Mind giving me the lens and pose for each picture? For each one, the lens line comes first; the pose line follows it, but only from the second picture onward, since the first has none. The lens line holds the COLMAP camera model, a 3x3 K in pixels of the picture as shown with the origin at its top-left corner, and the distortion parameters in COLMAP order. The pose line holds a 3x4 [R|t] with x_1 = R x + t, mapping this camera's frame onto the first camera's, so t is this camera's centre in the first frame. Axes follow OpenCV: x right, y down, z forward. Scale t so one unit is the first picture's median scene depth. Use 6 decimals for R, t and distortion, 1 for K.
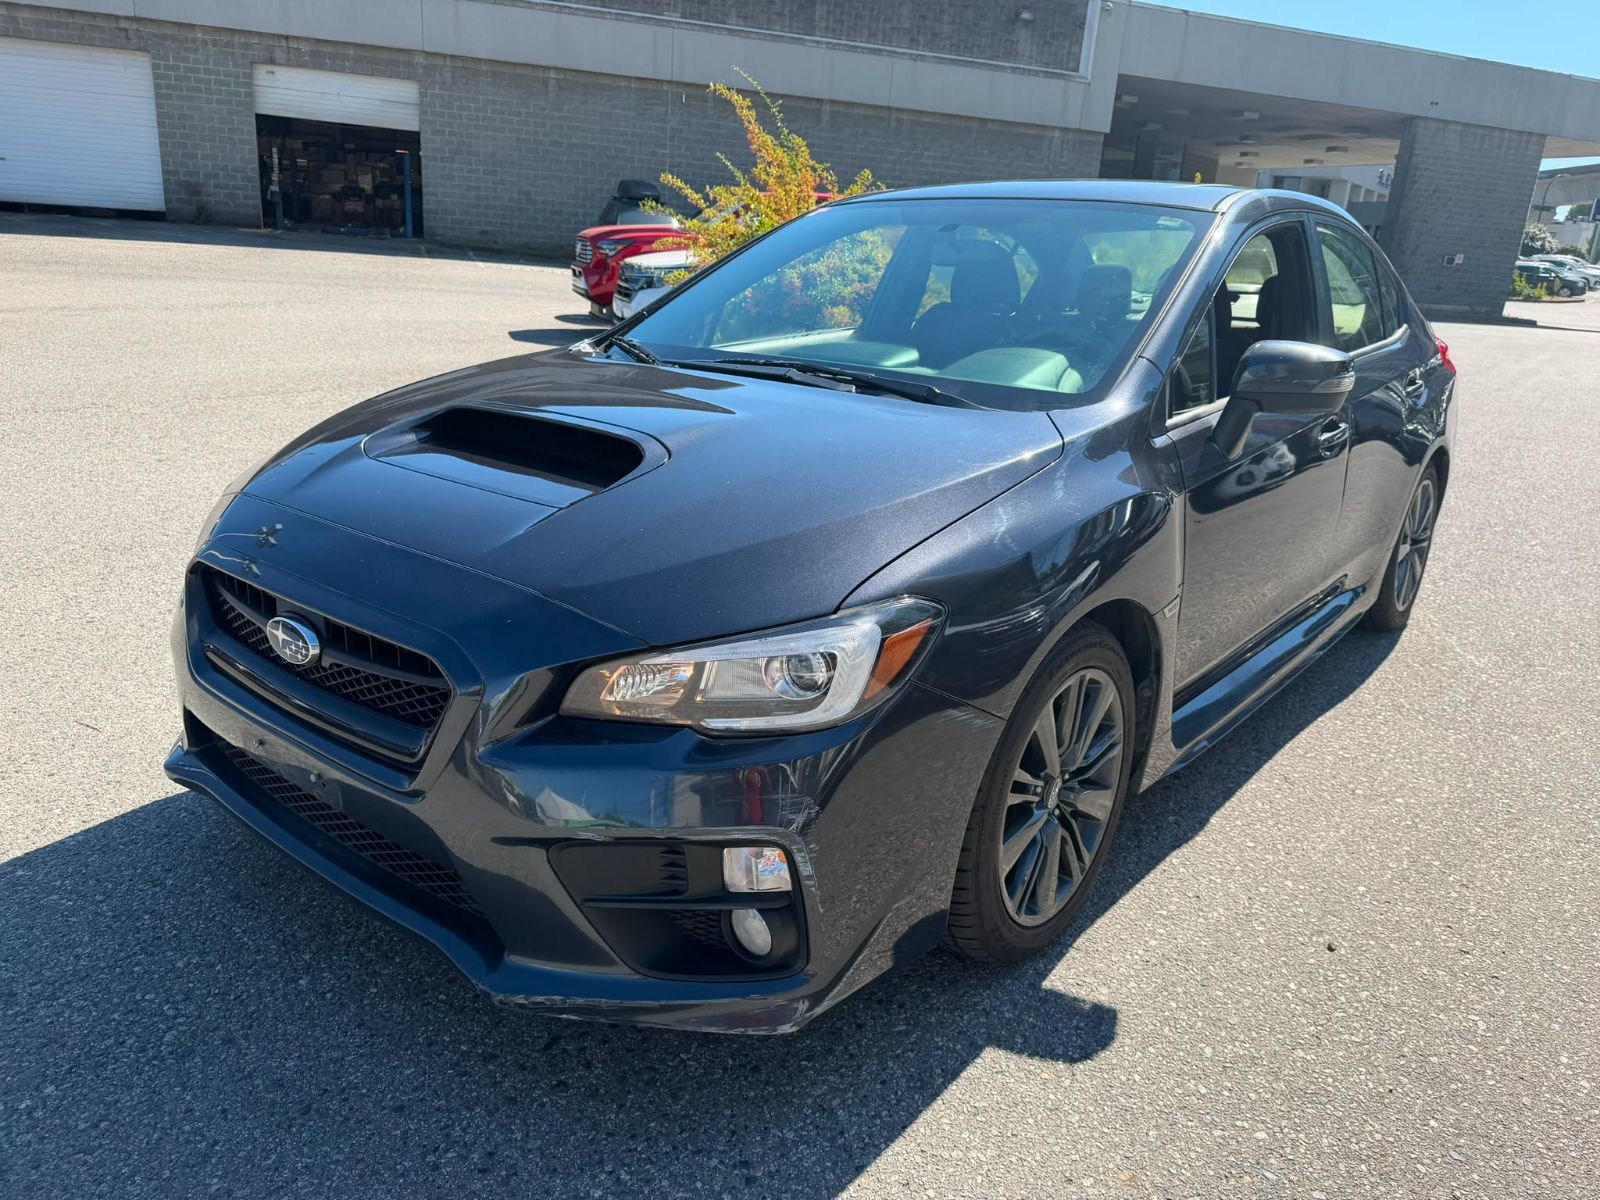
lens RADIAL K [[1136.3, 0, 820.3], [0, 1136.3, 583.3], [0, 0, 1]] dist [0.013172, -0.020473]
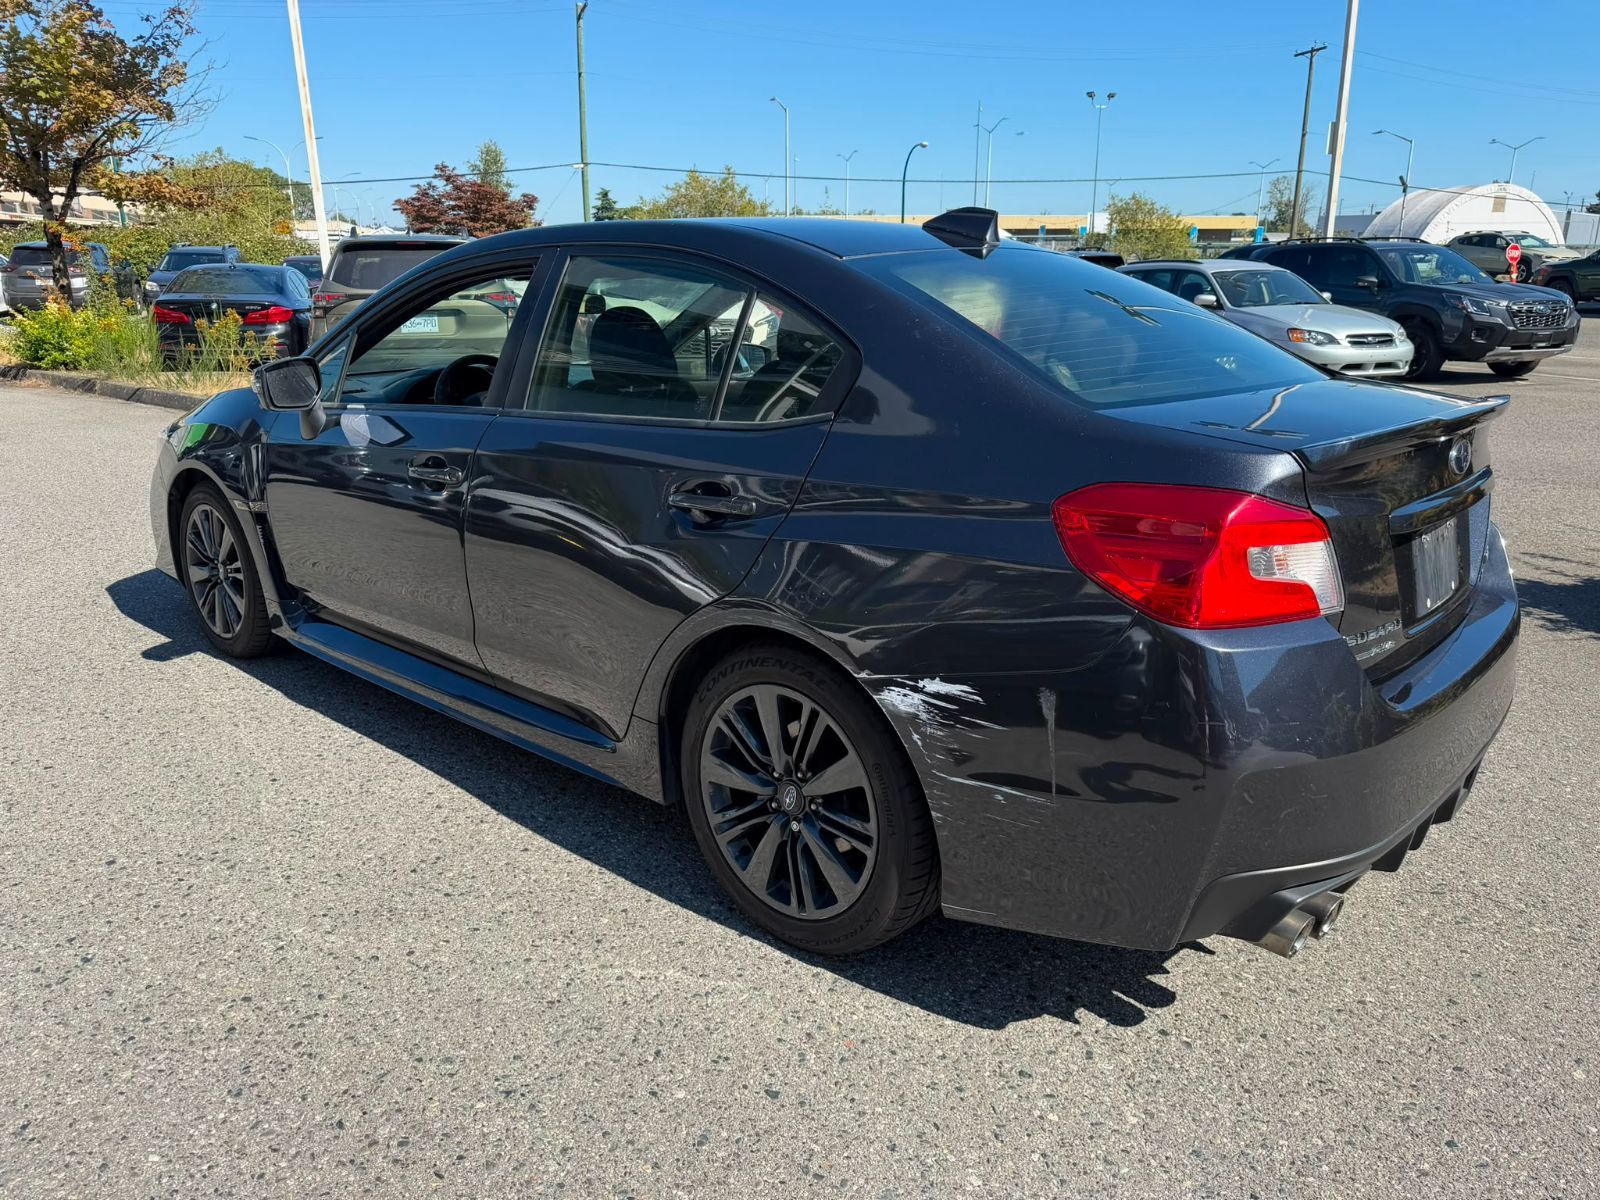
lens RADIAL K [[1136.3, 0, 790.5], [0, 1136.3, 578.2], [0, 0, 1]] dist [0.013172, -0.020473]
pose [[-0.058659, 0.206539, -0.976678, 1.063035], [-0.290613, 0.932455, 0.214641, -0.260852], [0.955041, 0.296426, 0.005326, 0.993575]]
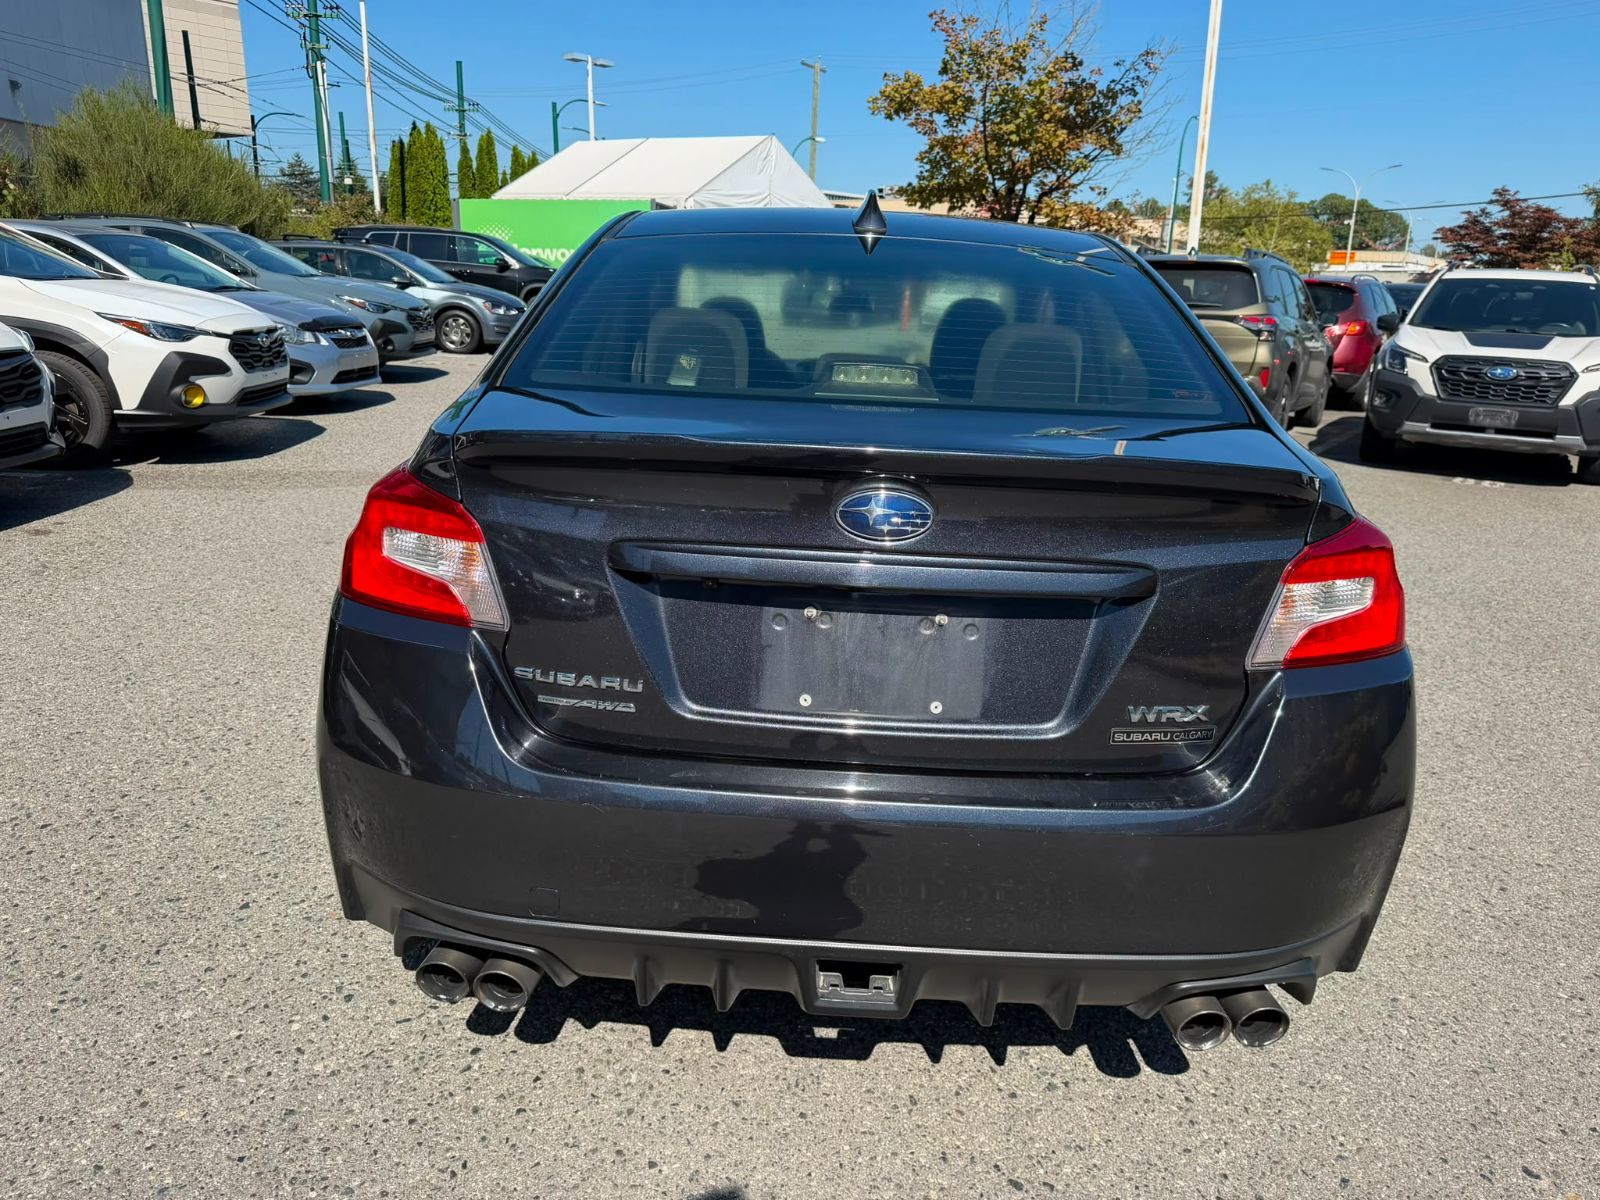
lens RADIAL K [[1136.3, 0, 792.8], [0, 1136.3, 599.2], [0, 0, 1]] dist [0.013172, -0.020473]
pose [[-0.789400, 0.083499, -0.608174, 0.763135], [-0.249695, 0.861376, 0.442362, -0.423065], [0.560803, 0.501059, -0.659121, 1.520905]]
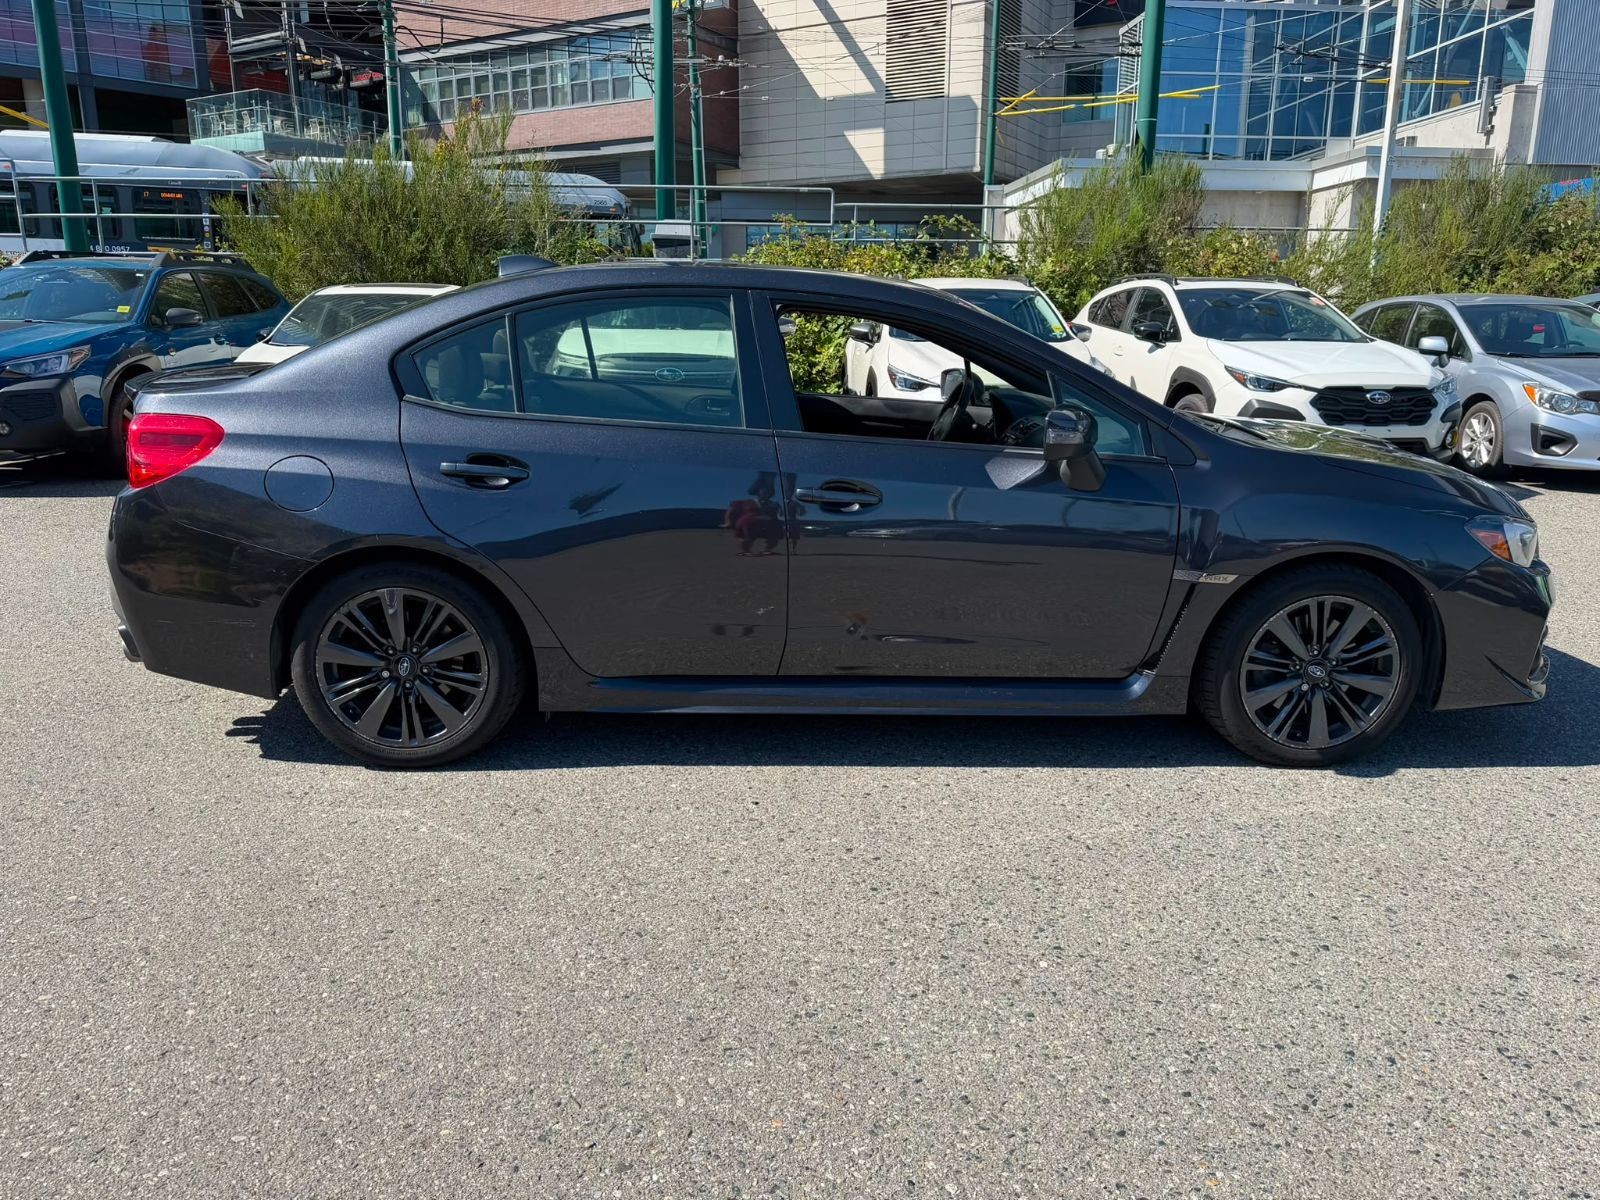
lens RADIAL K [[1136.3, 0, 804.4], [0, 1136.3, 600.0], [0, 0, 1]] dist [0.013172, -0.020473]
pose [[-0.652374, -0.245136, 0.717158, -0.570402], [0.169370, 0.875163, 0.453215, -0.491918], [-0.738730, 0.417131, -0.529415, 1.487012]]
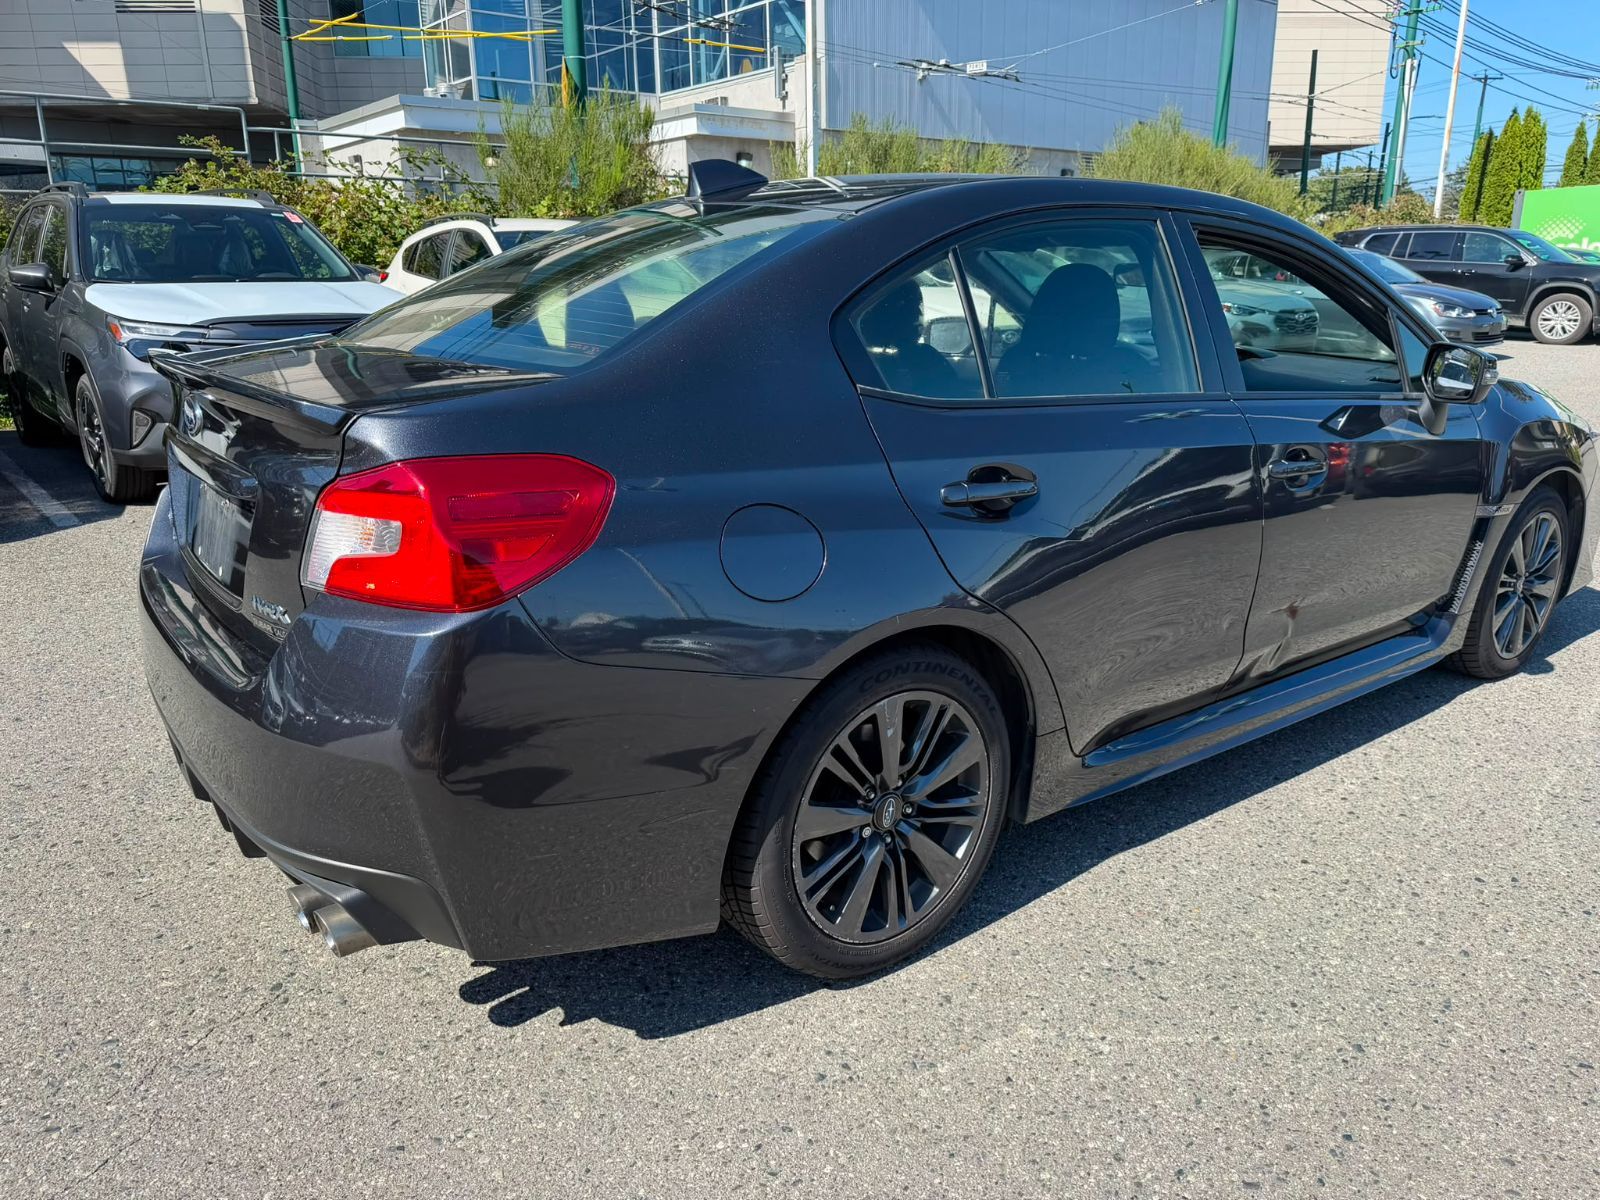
lens RADIAL K [[1136.3, 0, 800.6], [0, 1136.3, 602.2], [0, 0, 1]] dist [0.013172, -0.020473]
pose [[-0.968583, -0.121040, 0.217247, 0.132774], [0.017526, 0.838171, 0.545125, -0.489376], [-0.248072, 0.531807, -0.809717, 1.662766]]
